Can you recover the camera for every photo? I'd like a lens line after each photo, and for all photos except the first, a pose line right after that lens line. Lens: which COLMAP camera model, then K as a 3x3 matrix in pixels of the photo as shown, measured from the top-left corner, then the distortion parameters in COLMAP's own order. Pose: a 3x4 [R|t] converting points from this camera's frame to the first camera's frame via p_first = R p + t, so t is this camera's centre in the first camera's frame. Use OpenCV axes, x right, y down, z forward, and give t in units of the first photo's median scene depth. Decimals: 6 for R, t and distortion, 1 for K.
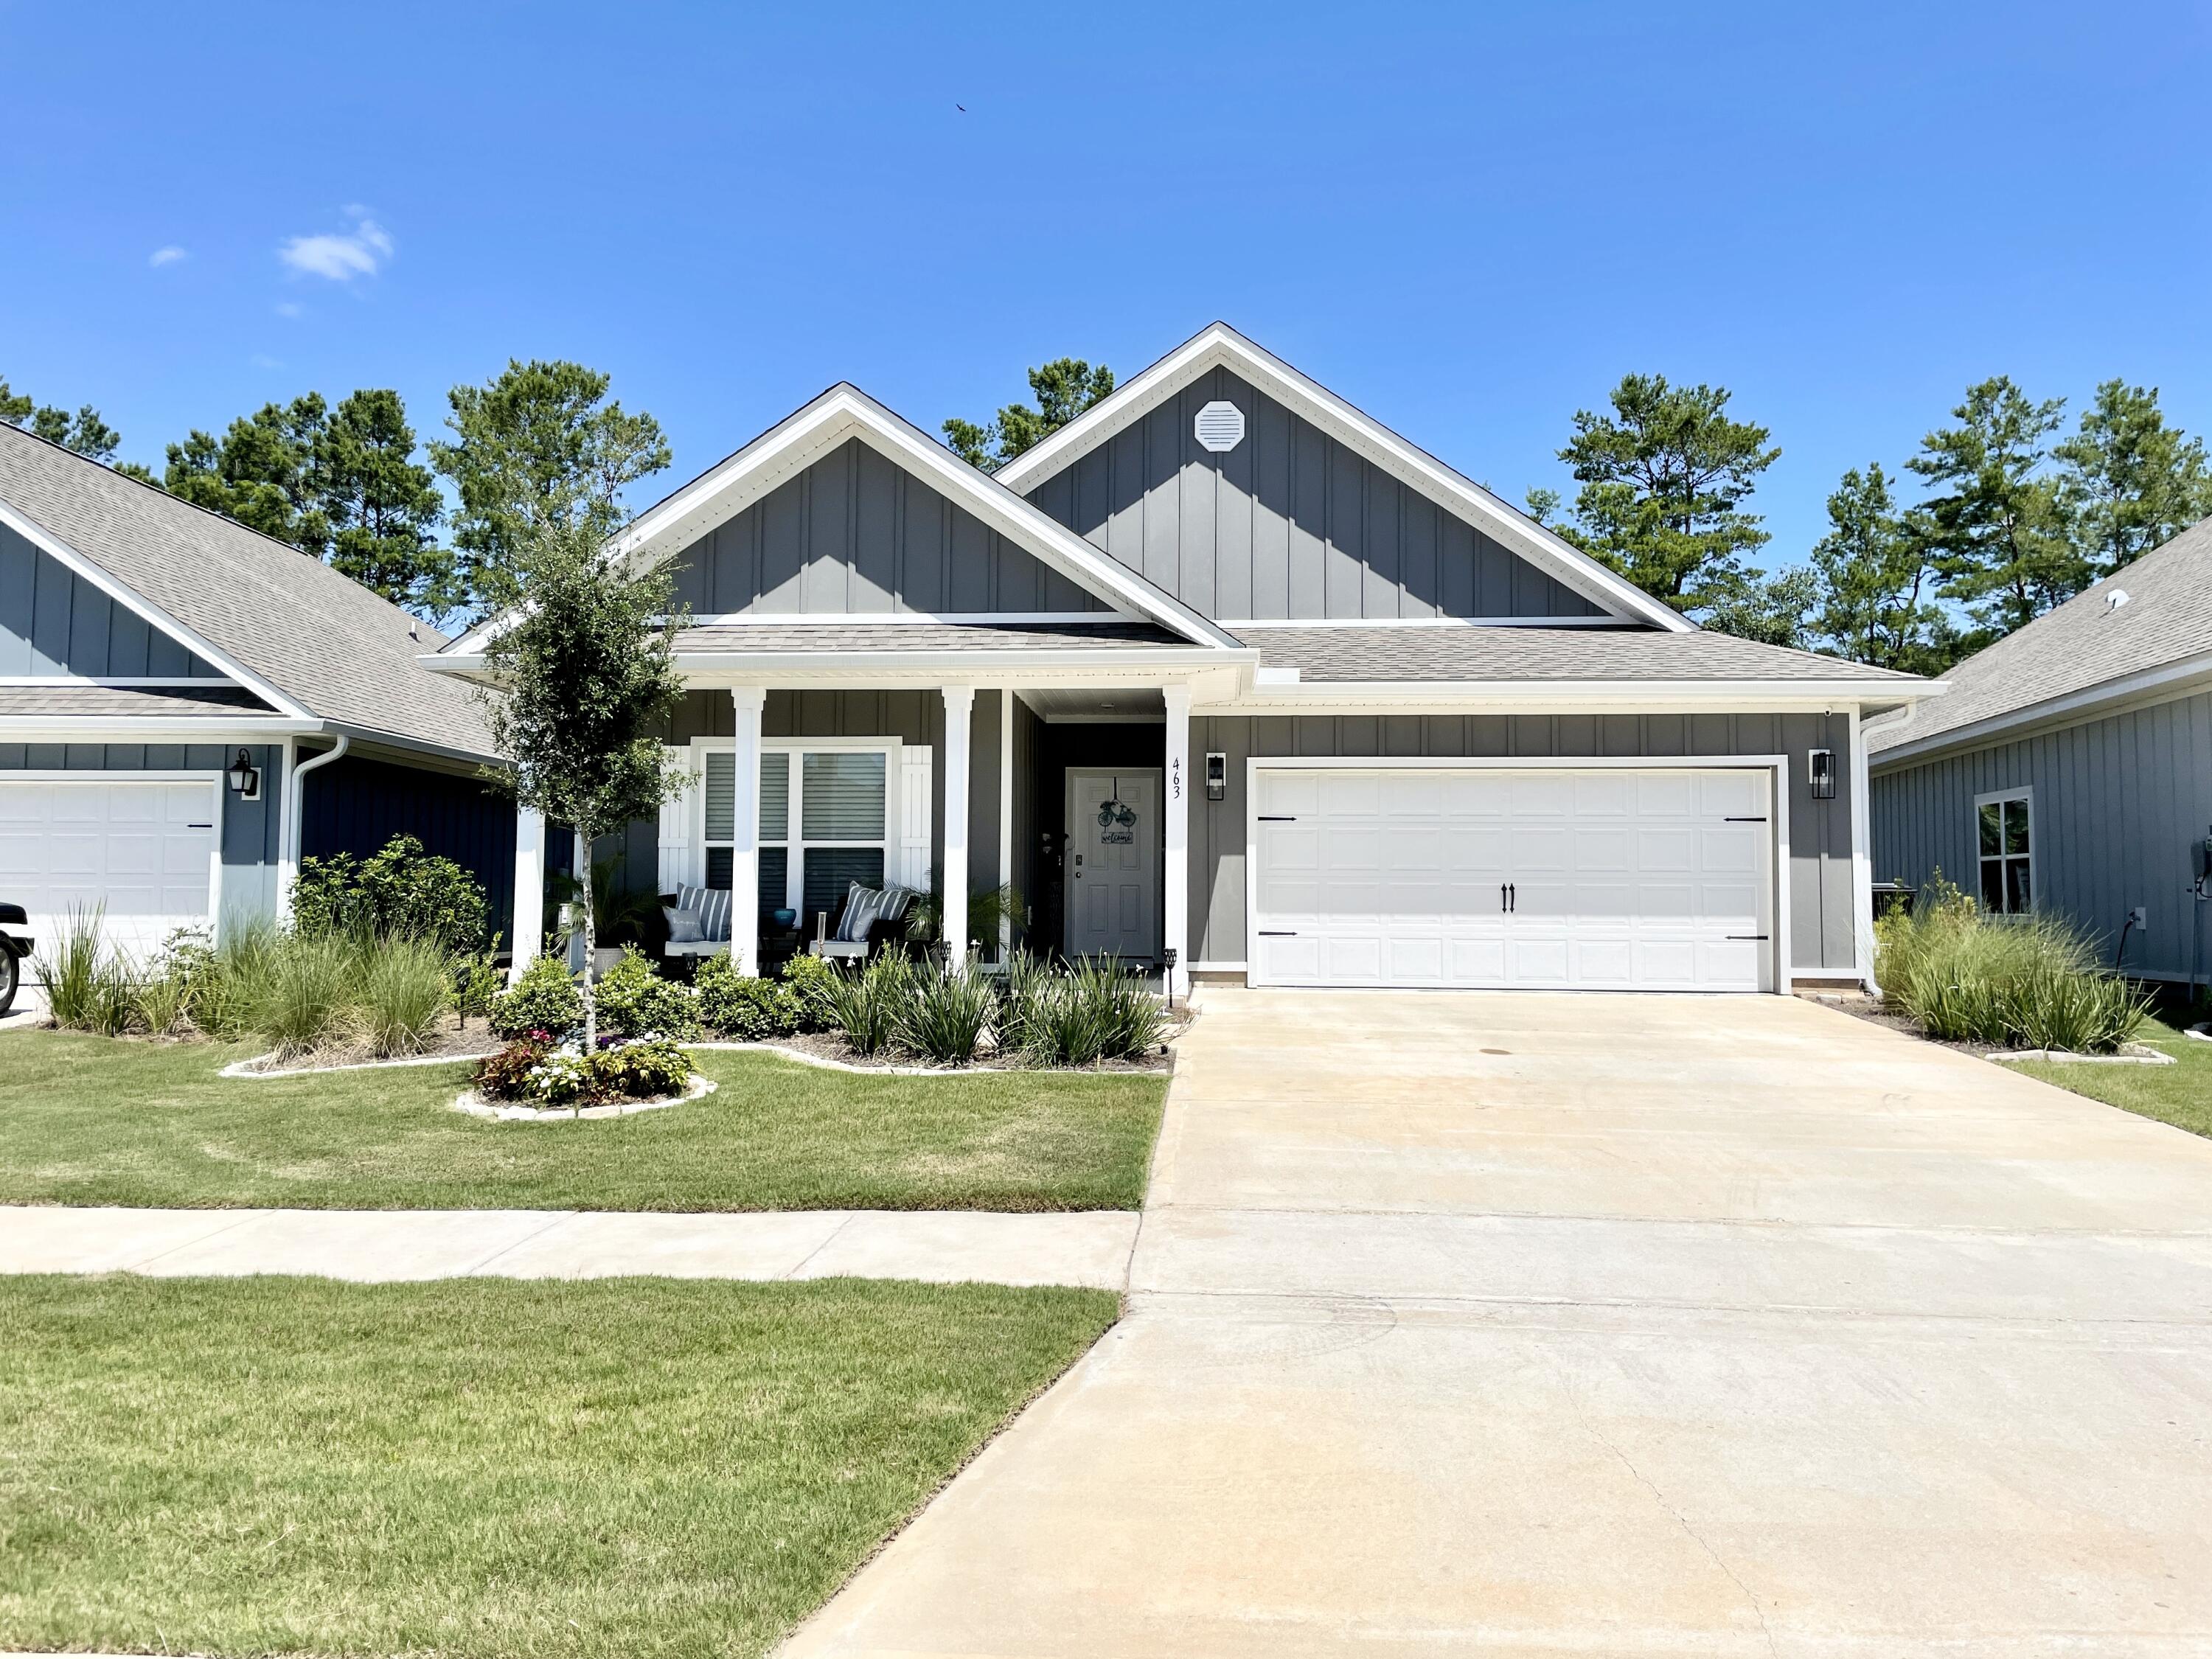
lens RADIAL K [[1682.3, 0, 1101.7], [0, 1682.3, 816.3], [0, 0, 1]] dist [0.064017, -0.081146]
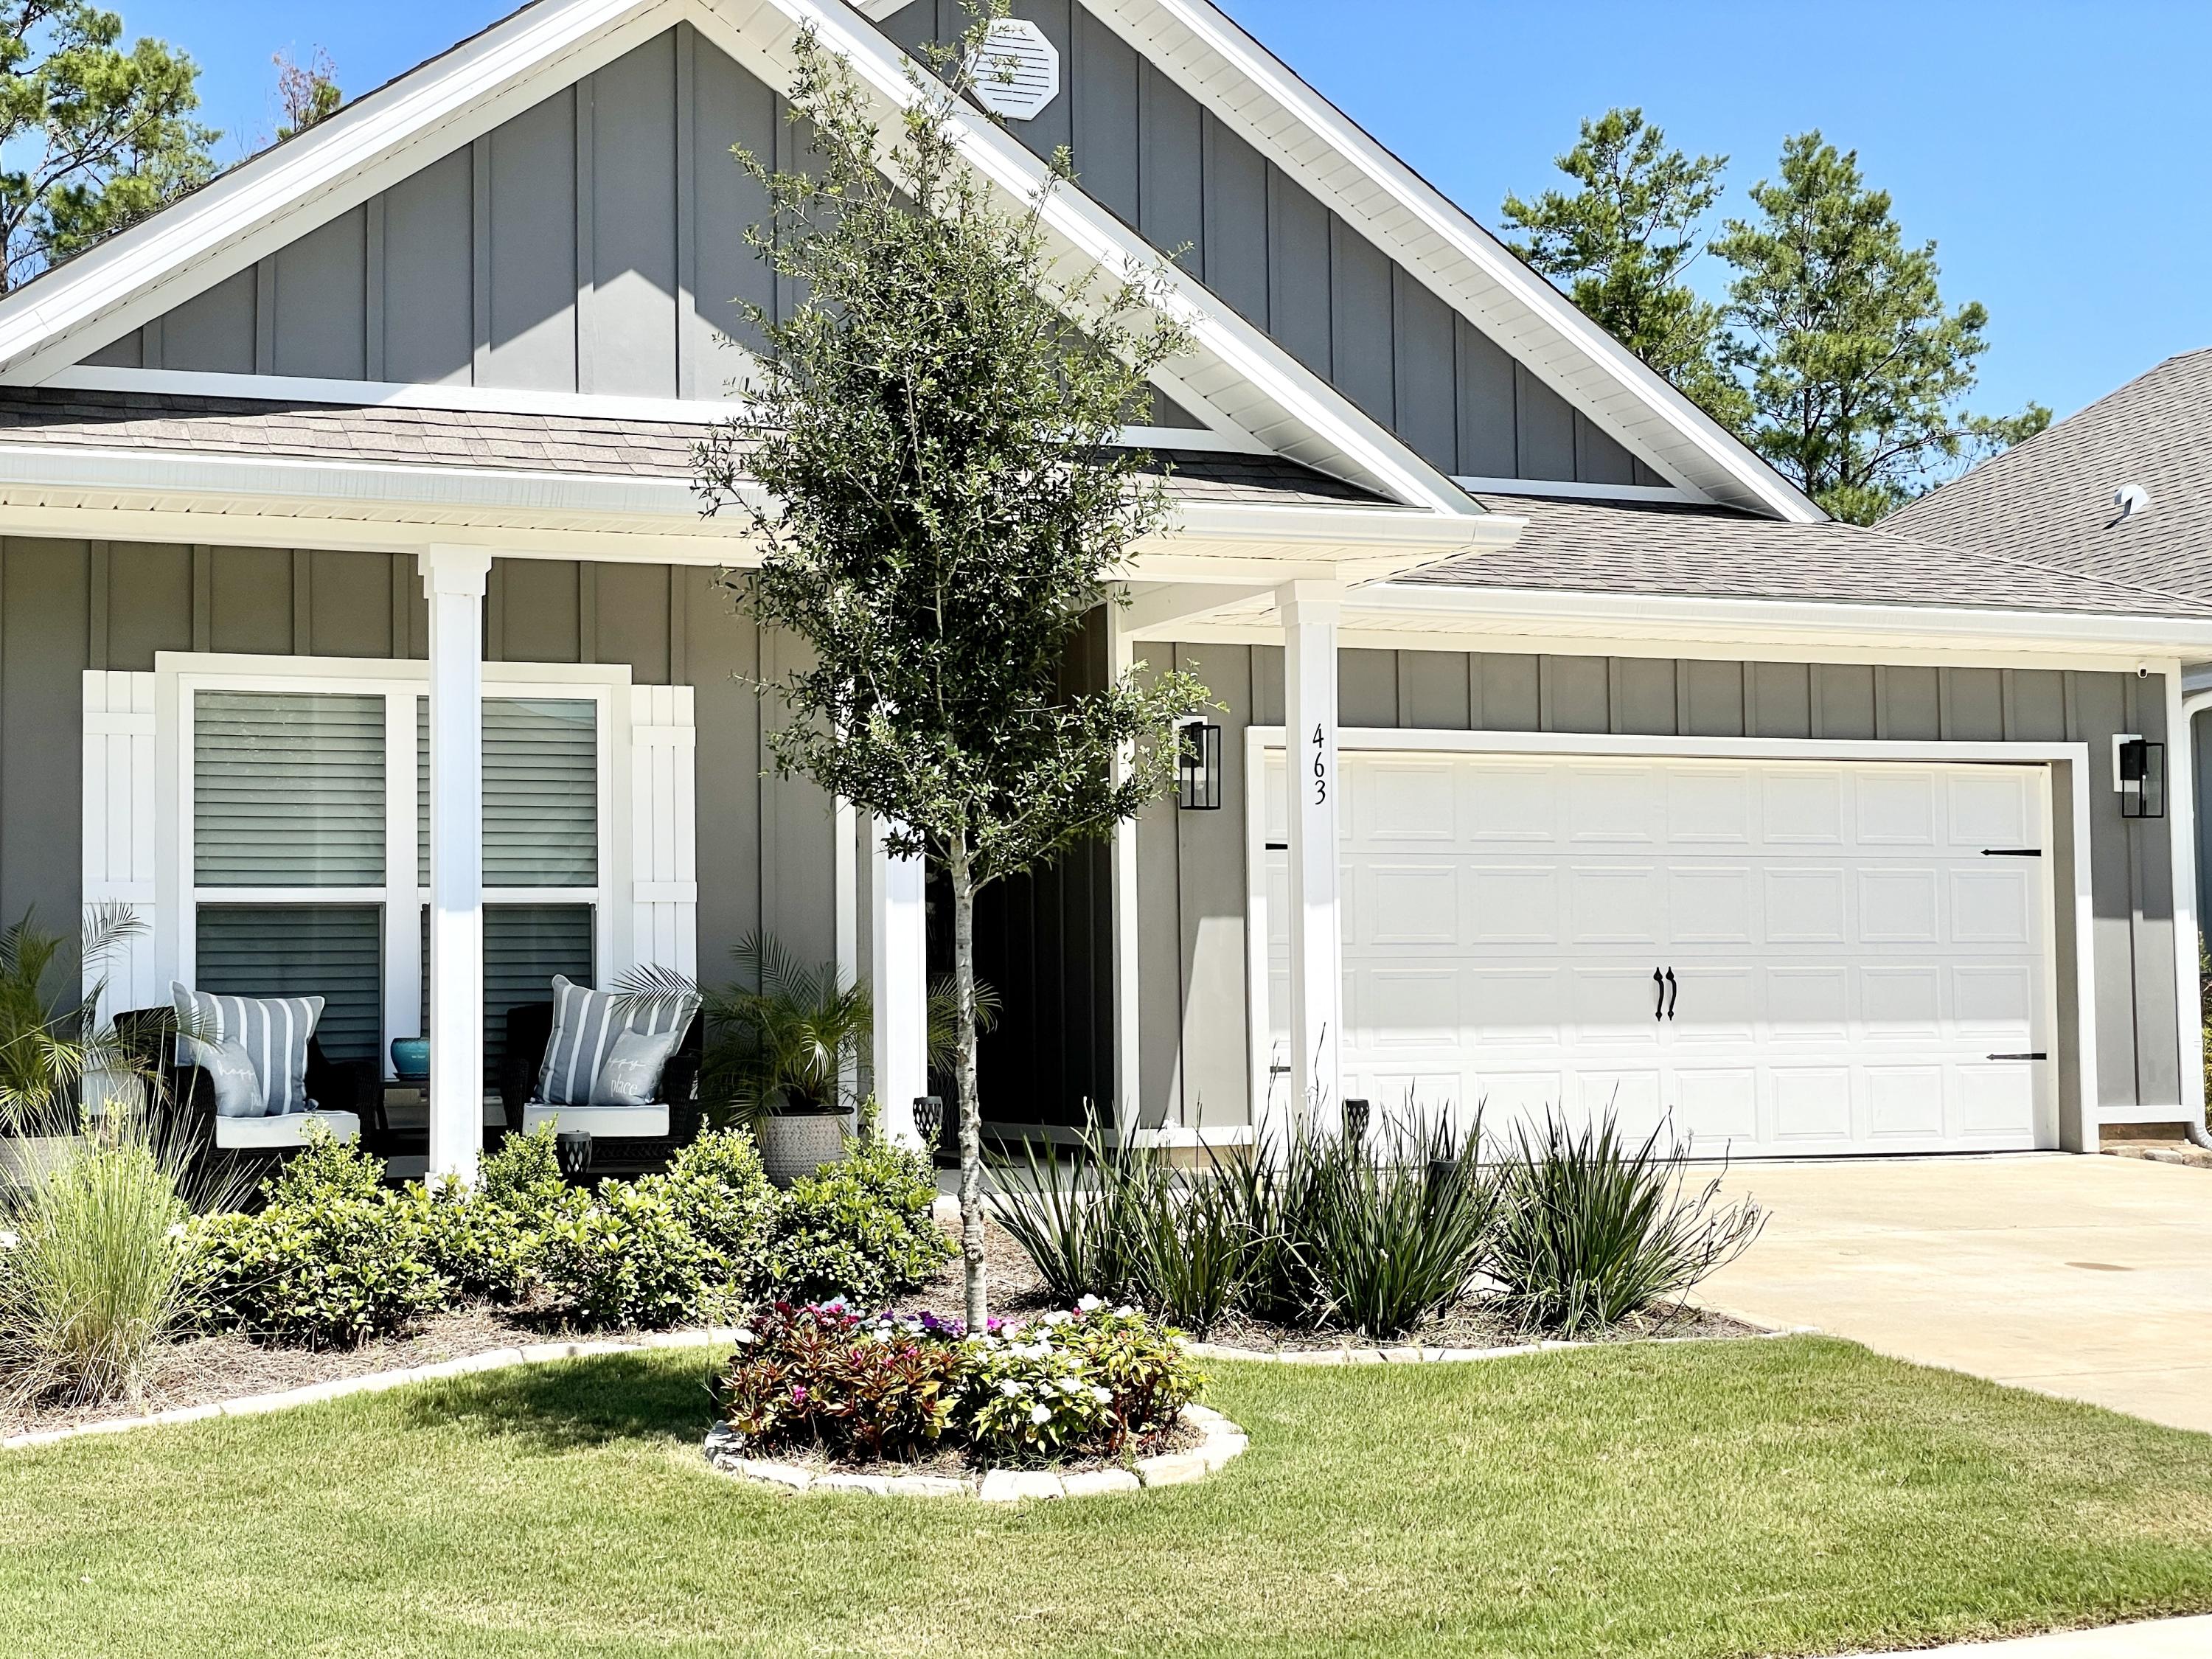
lens RADIAL K [[3293.9, 0, 1105.8], [0, 3293.9, 840.5], [0, 0, 1]] dist [0.052441, 0.000000]
pose [[0.905050, 0.006514, 0.425255, -0.386148], [-0.005645, 0.999979, -0.003303, 0.003425], [-0.425267, 0.000589, 0.905068, 0.112624]]
